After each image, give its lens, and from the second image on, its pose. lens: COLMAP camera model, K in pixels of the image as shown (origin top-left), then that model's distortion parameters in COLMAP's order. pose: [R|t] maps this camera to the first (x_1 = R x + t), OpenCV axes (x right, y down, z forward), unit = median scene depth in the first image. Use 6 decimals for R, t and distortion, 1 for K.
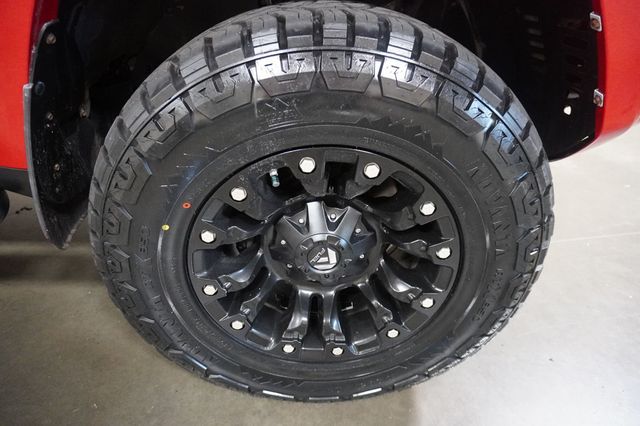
lens RADIAL K [[423.4, 0, 320.0], [0, 423.4, 213.0], [0, 0, 1]] dist [-0.014758, 0.004996]
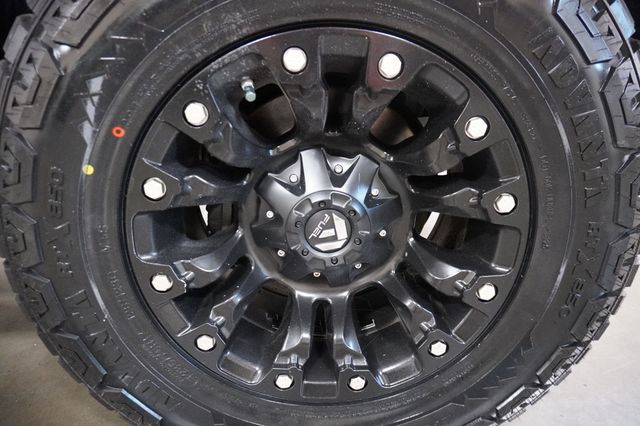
lens RADIAL K [[423.4, 0, 320.0], [0, 423.4, 213.0], [0, 0, 1]] dist [-0.014758, 0.004996]
pose [[0.998581, -0.050961, -0.015460, 0.007168], [0.046515, 0.976002, -0.212734, 0.219385], [0.025930, 0.211713, 0.976988, 0.312713]]
